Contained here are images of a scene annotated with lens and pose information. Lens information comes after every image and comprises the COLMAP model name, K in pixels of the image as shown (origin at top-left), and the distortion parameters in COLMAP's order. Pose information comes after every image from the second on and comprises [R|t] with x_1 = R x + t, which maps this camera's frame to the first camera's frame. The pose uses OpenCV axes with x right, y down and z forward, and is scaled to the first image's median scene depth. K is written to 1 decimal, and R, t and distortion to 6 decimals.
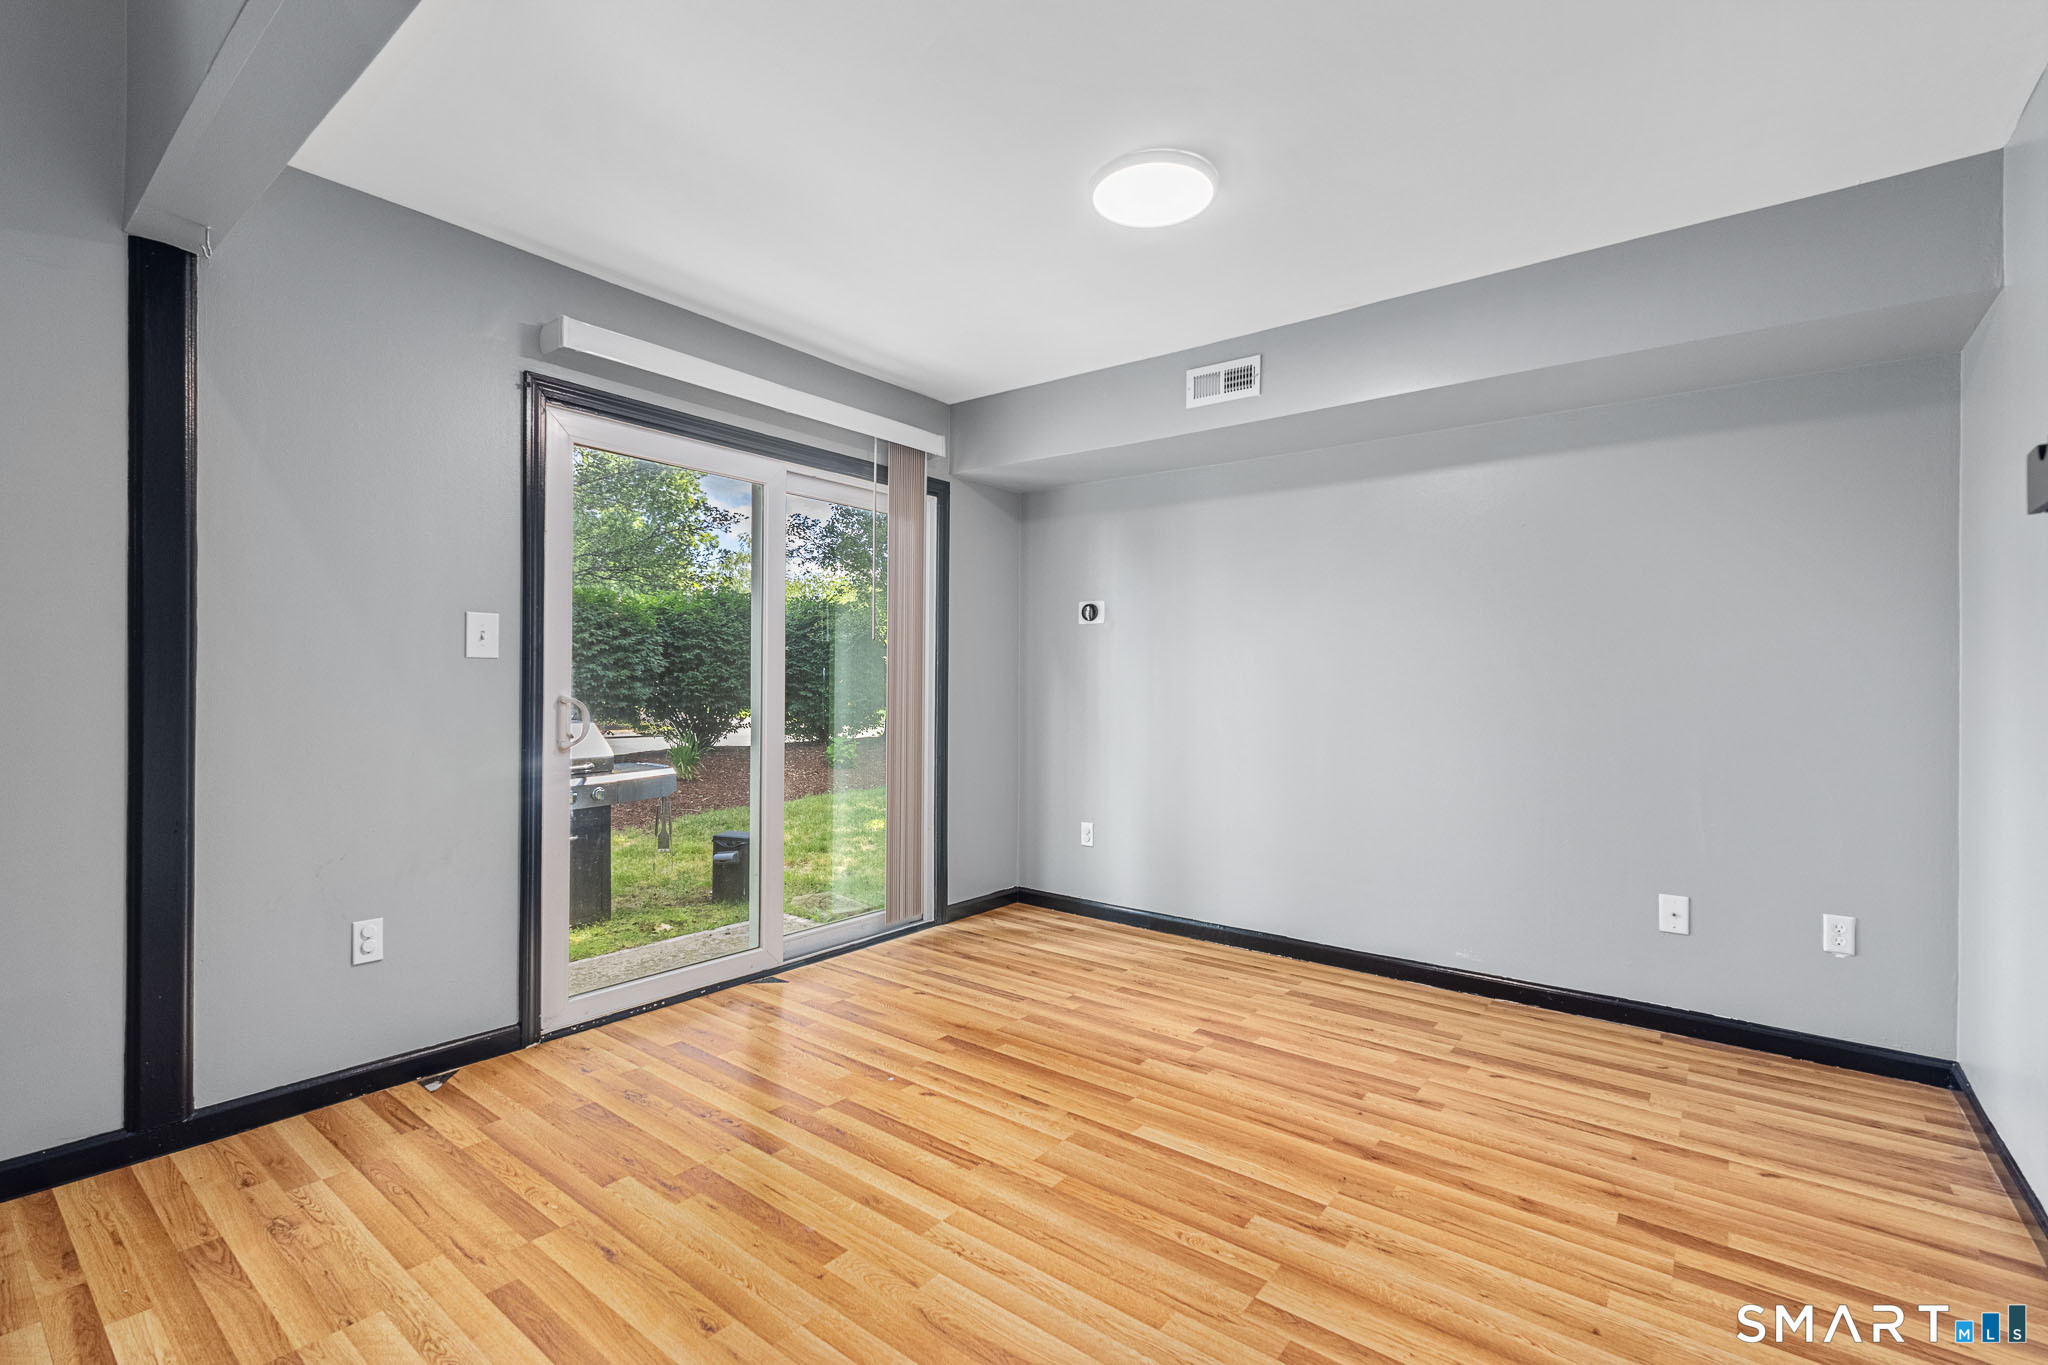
lens RADIAL K [[914.7, 0, 1027.2], [0, 914.7, 684.6], [0, 0, 1]] dist [-0.007327, 0.000974]
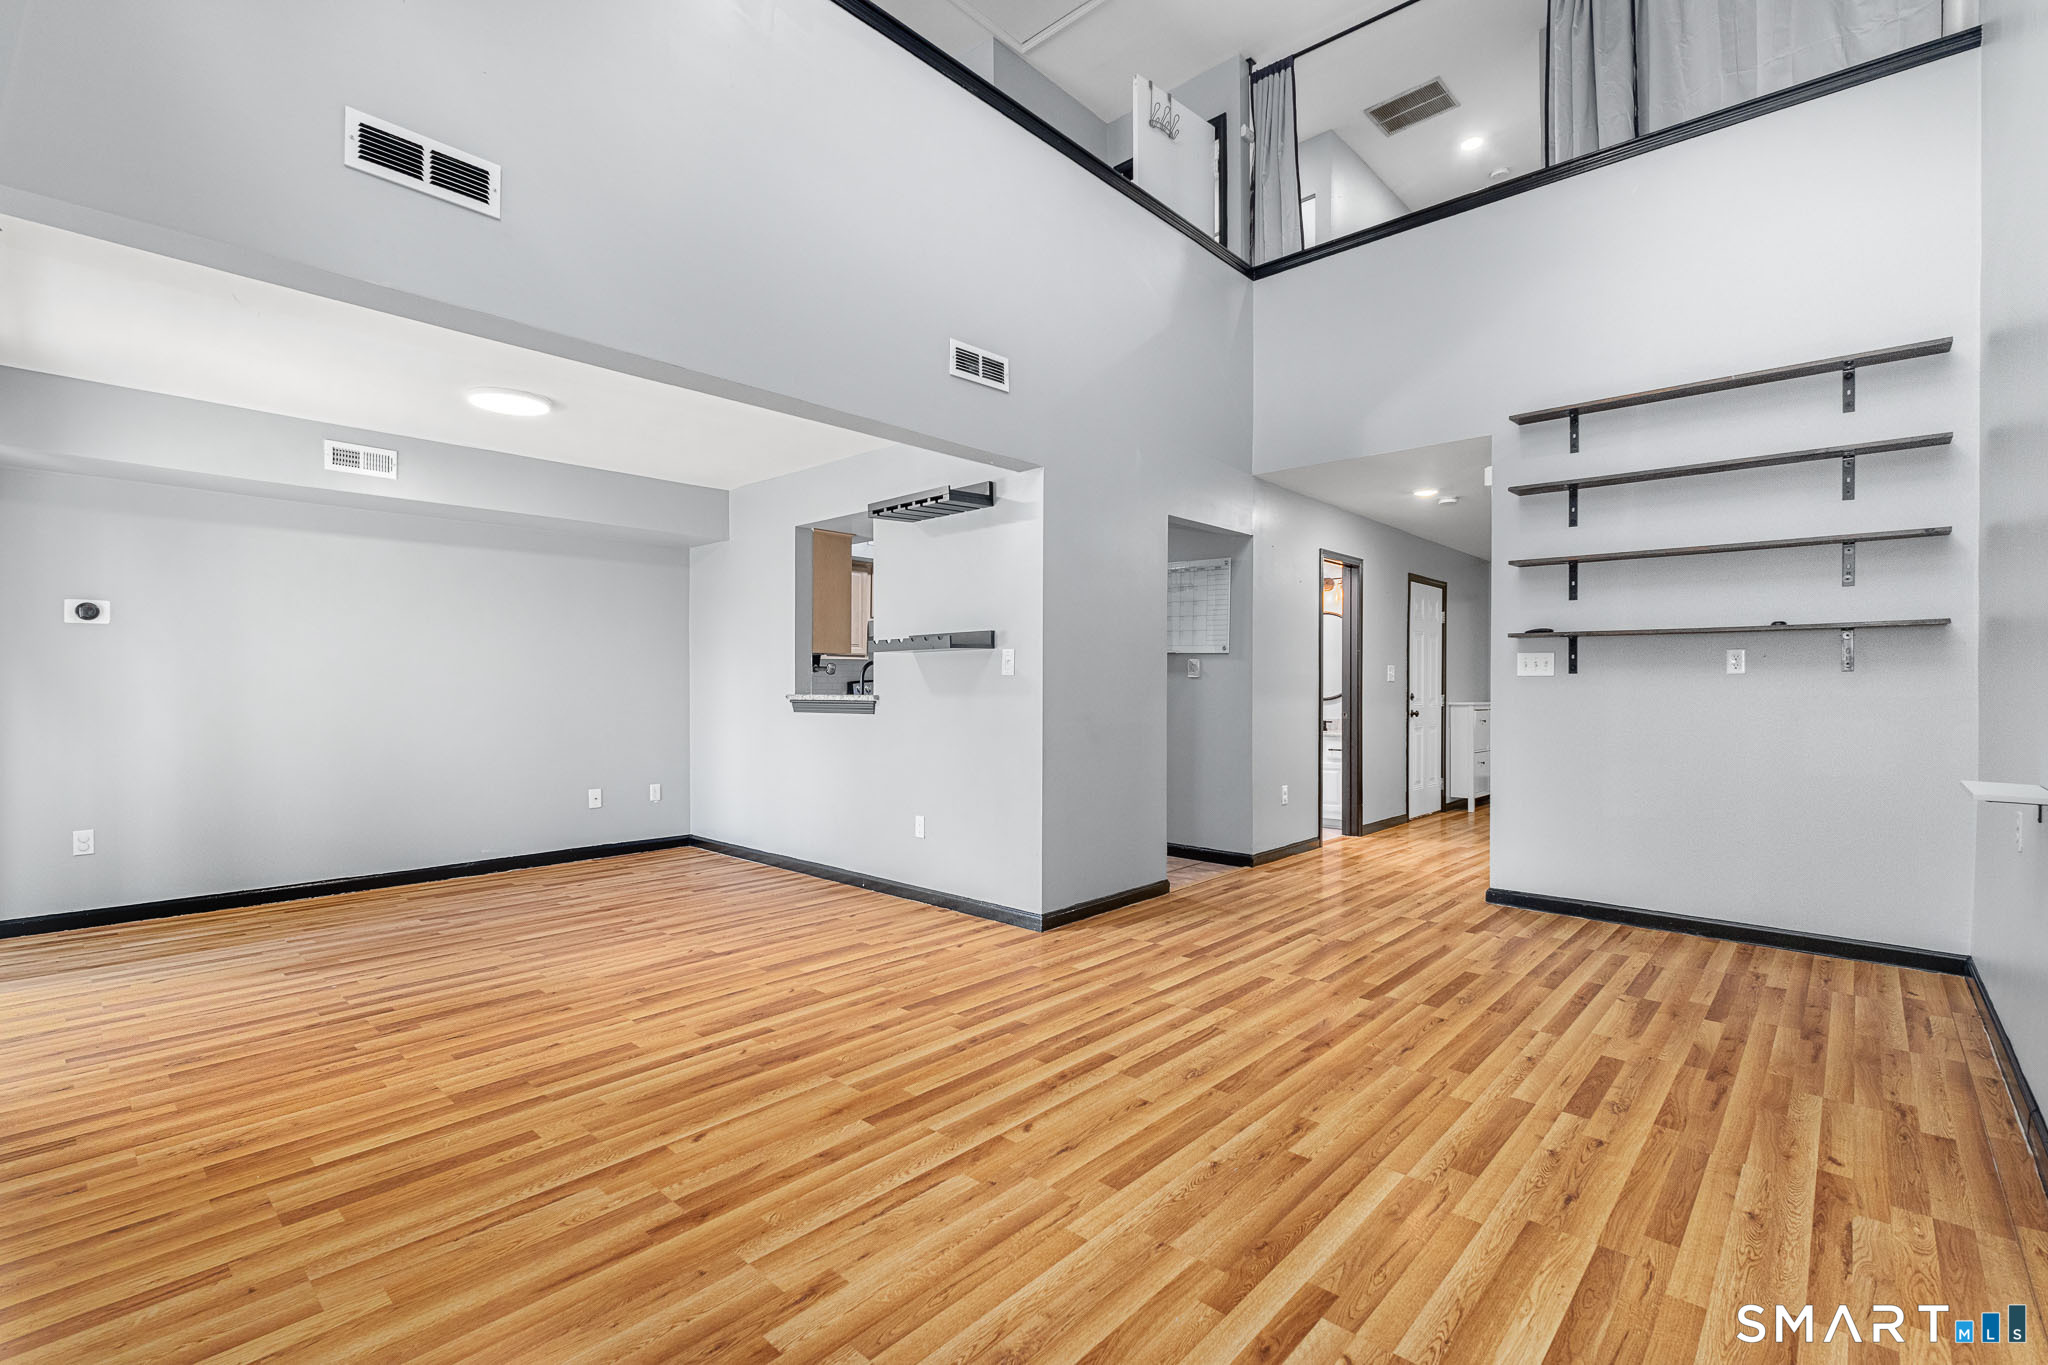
lens RADIAL K [[914.7, 0, 1027.7], [0, 914.7, 681.8], [0, 0, 1]] dist [-0.007327, 0.000974]
pose [[0.078333, -0.008030, 0.996895, -1.732532], [0.001878, 0.999967, 0.007907, -0.022878], [-0.996925, 0.001253, 0.078346, -0.133405]]
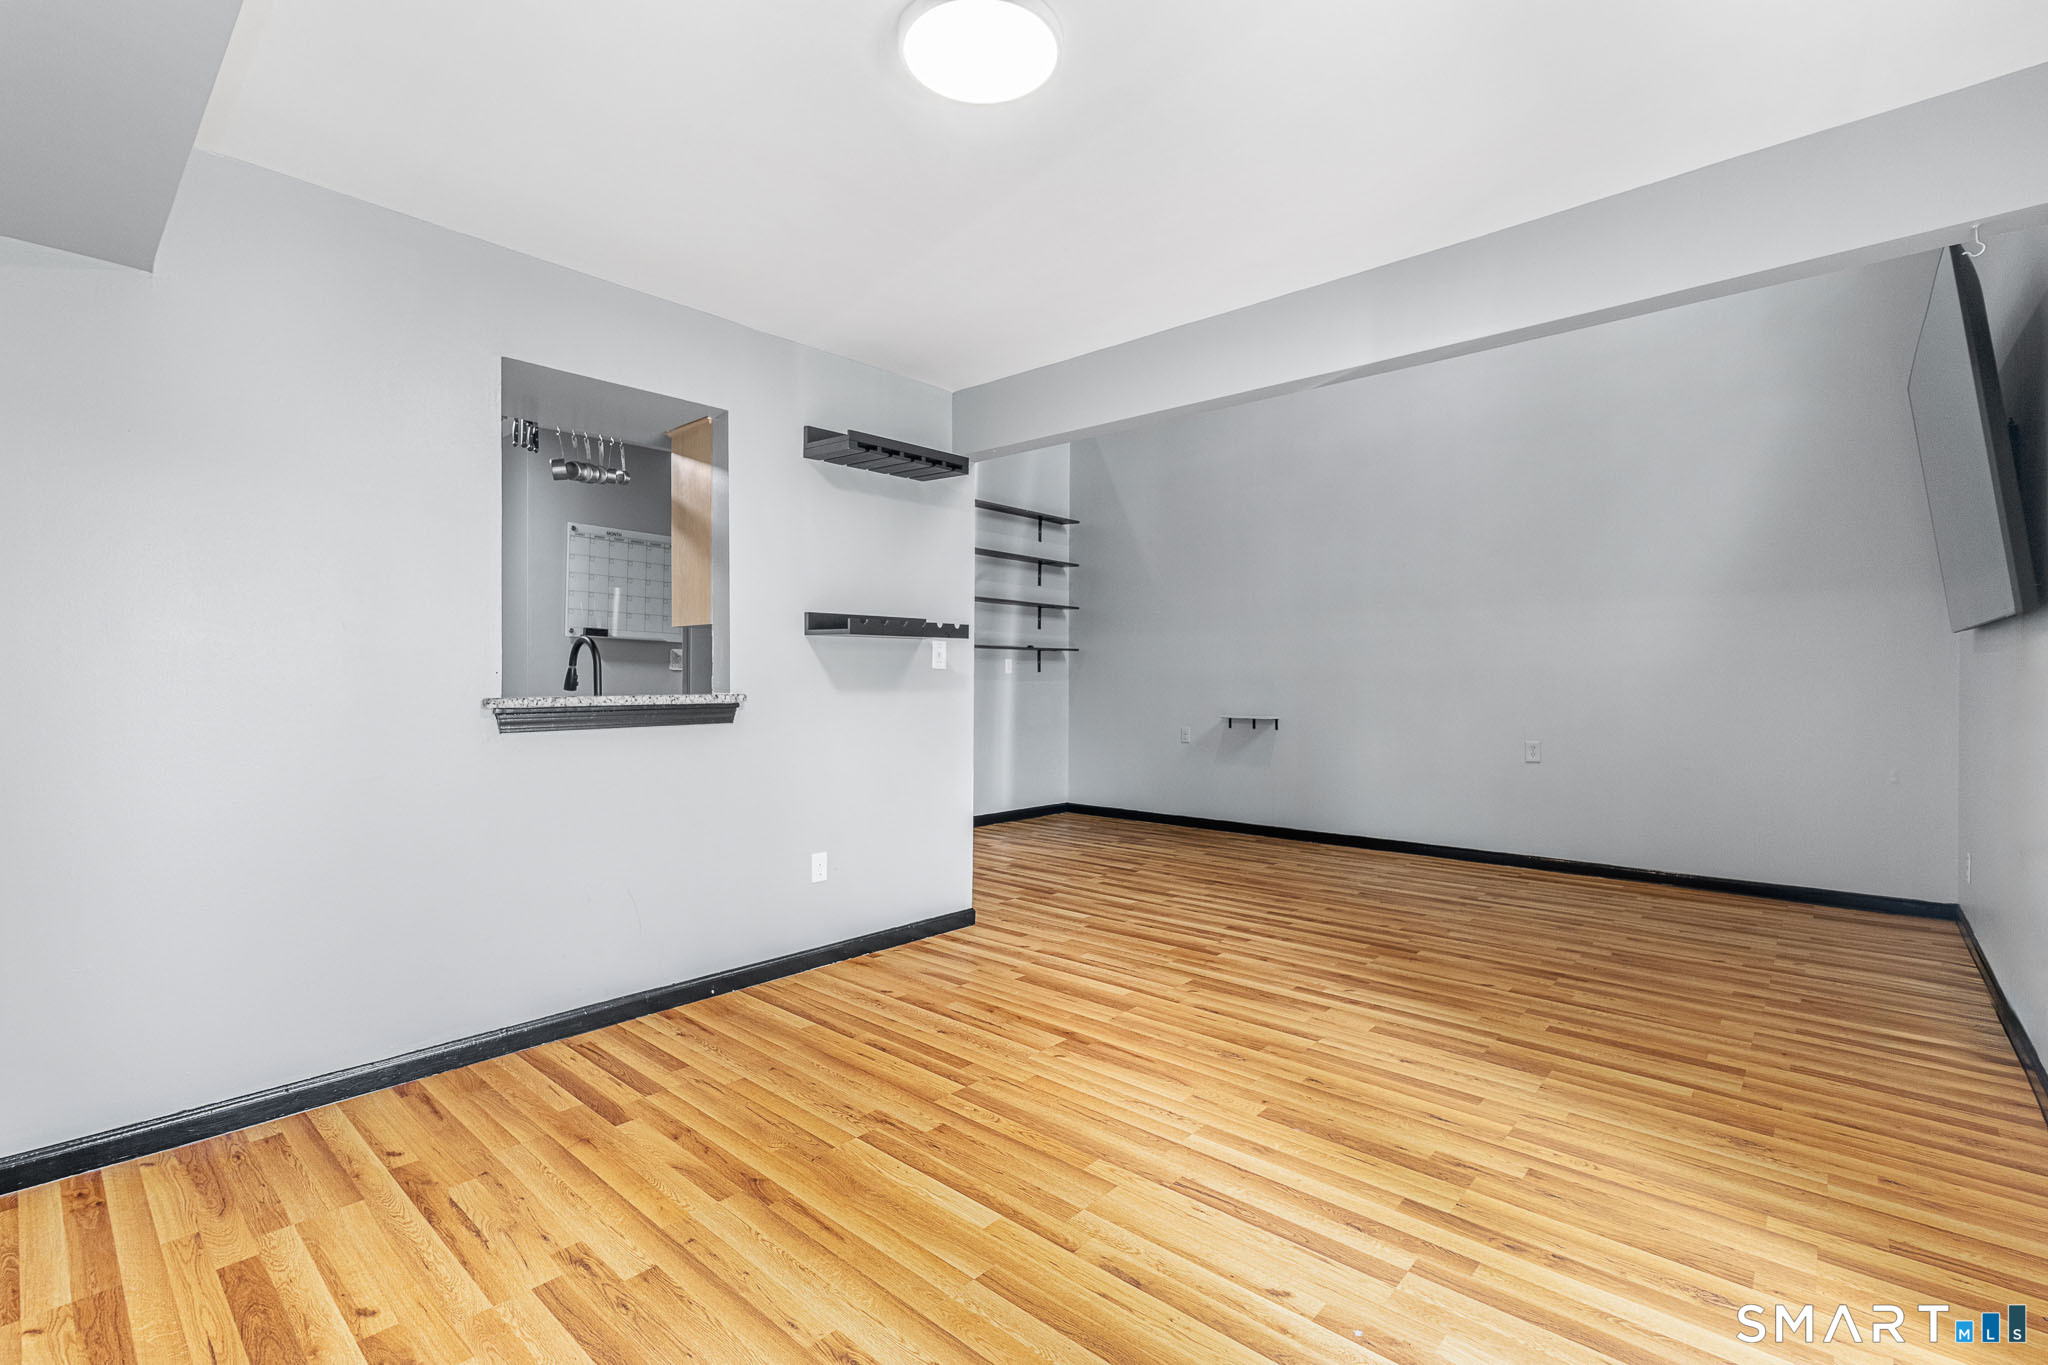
lens RADIAL K [[914.7, 0, 1022.7], [0, 914.7, 684.2], [0, 0, 1]] dist [-0.007327, 0.000974]
pose [[-0.997306, -0.013154, 0.072161, 0.045585], [-0.012638, 0.999891, 0.007597, -0.005346], [-0.072253, 0.006665, -0.997364, 2.031609]]
